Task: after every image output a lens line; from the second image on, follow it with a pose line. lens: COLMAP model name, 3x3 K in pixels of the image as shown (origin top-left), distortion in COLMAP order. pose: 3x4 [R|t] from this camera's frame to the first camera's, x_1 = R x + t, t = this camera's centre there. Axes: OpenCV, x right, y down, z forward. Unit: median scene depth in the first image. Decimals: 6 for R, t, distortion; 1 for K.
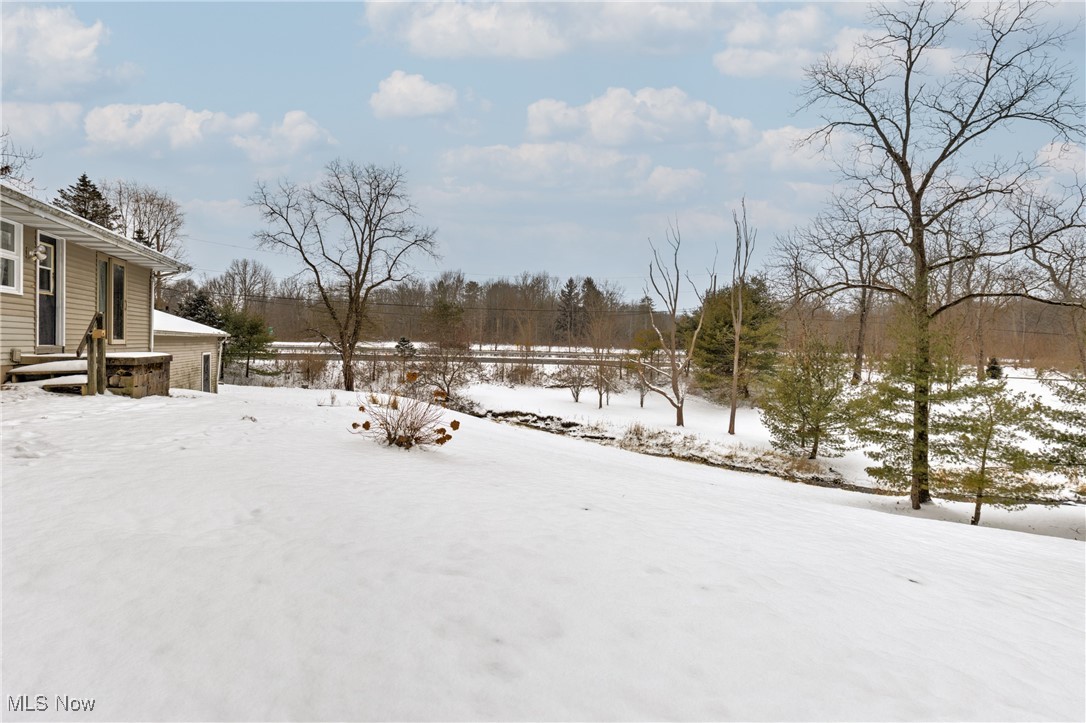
lens RADIAL K [[511.4, 0, 549.9], [0, 511.4, 356.5], [0, 0, 1]] dist [0.002205, -0.000301]
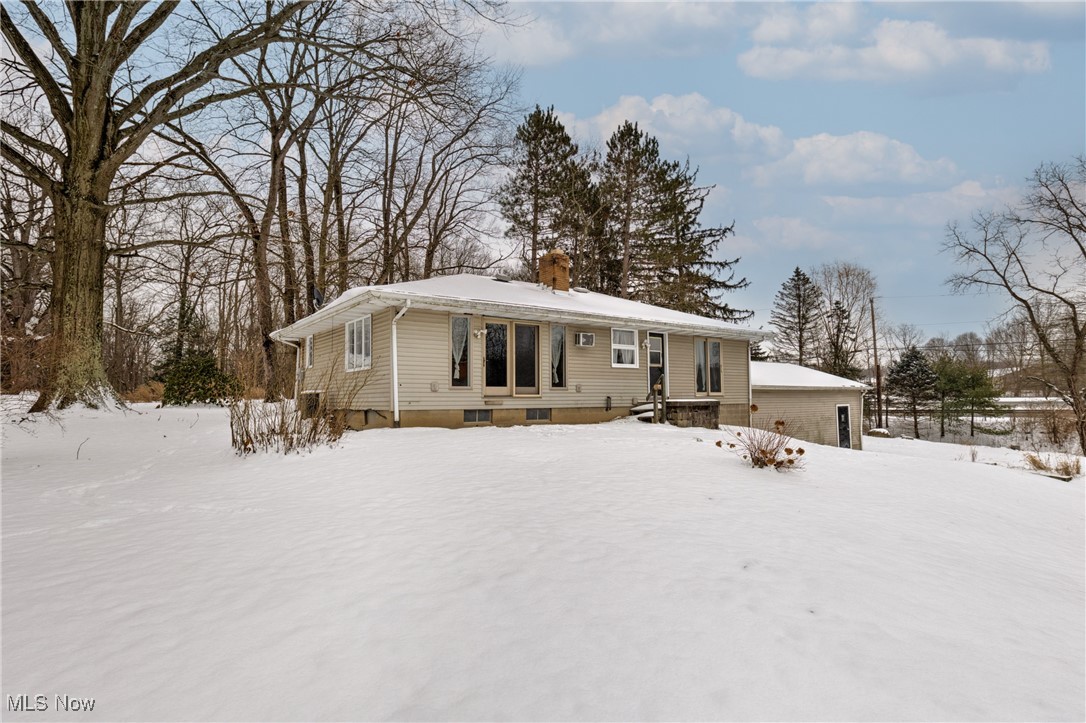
lens RADIAL K [[511.4, 0, 549.9], [0, 511.4, 356.5], [0, 0, 1]] dist [0.002205, -0.000301]
pose [[0.350226, -0.104845, -0.930779, 0.550850], [0.001647, 0.993783, -0.111322, 0.040346], [0.936664, 0.037455, 0.348221, 0.066329]]
